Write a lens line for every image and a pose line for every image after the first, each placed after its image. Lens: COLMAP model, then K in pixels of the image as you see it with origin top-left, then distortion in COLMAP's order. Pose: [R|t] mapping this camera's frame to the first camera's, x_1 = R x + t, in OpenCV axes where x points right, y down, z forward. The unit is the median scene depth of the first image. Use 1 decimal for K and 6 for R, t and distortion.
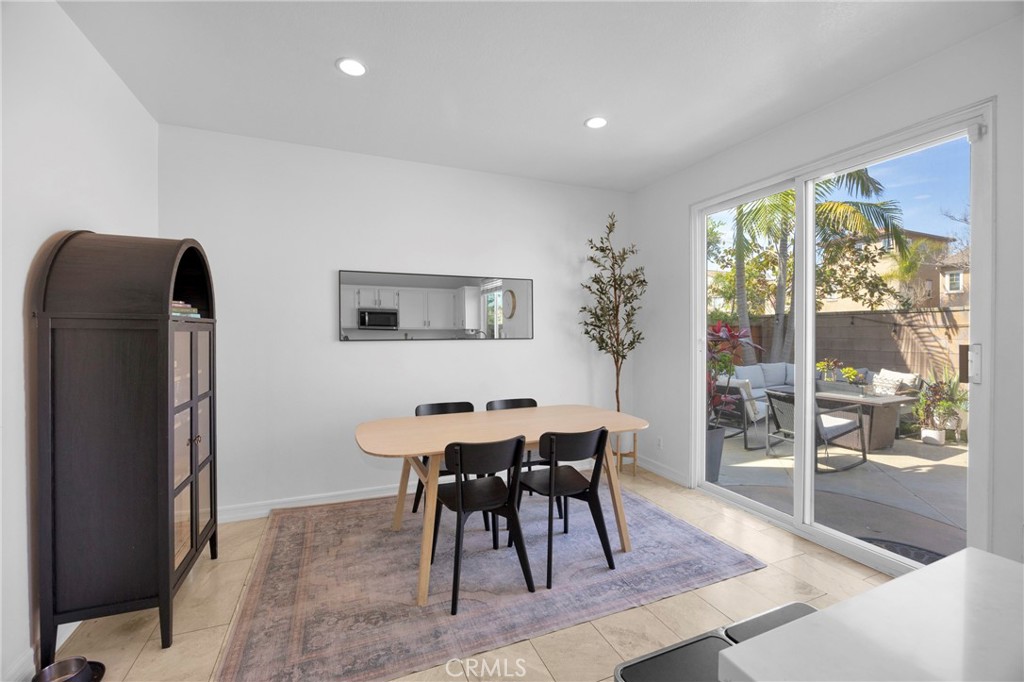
lens RADIAL K [[424.2, 0, 512.9], [0, 424.2, 335.6], [0, 0, 1]] dist [-0.015223, 0.000453]
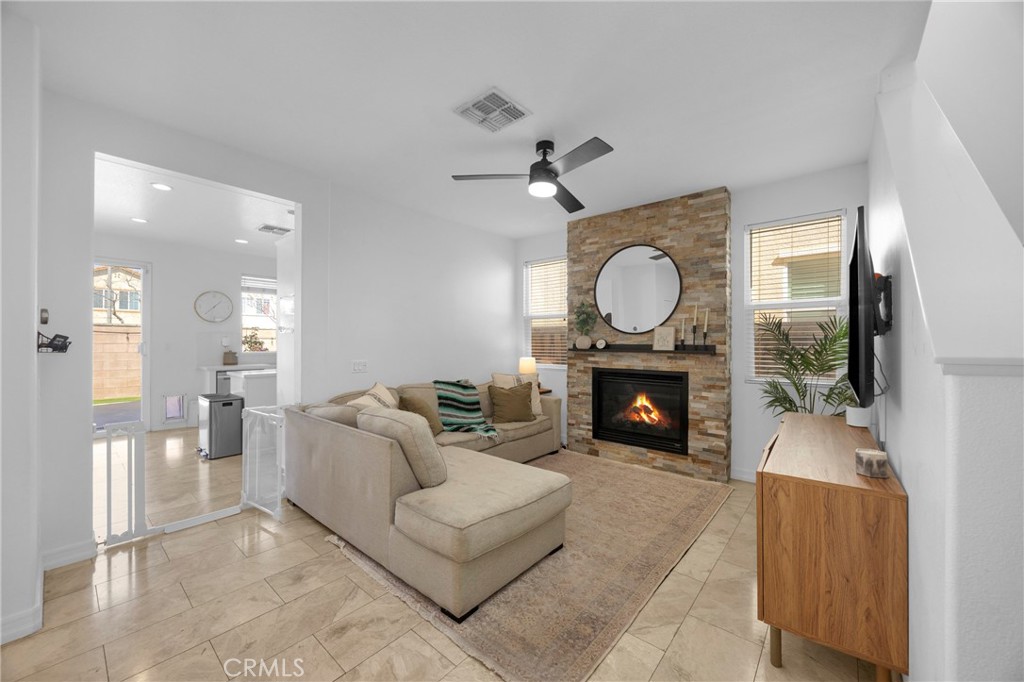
lens RADIAL K [[387.3, 0, 512.9], [0, 387.3, 342.8], [0, 0, 1]] dist [-0.003791, 0.000182]
pose [[-0.452525, -0.005898, 0.891732, -1.852821], [0.004635, 0.999949, 0.008966, 0.009816], [-0.891740, 0.008191, -0.452475, -0.070802]]
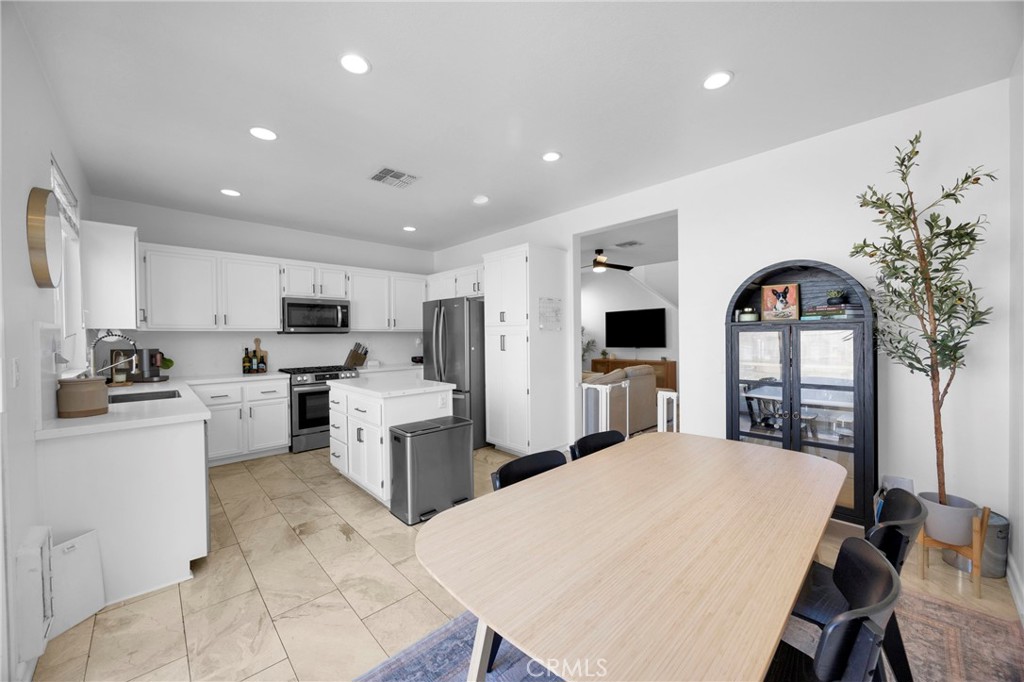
lens RADIAL K [[387.3, 0, 509.1], [0, 387.3, 340.4], [0, 0, 1]] dist [-0.003791, 0.000182]
pose [[-0.938334, 0.012315, -0.345511, 0.364863], [0.005291, 0.999760, 0.021264, -0.010505], [0.345690, 0.018125, -0.938174, 1.399576]]
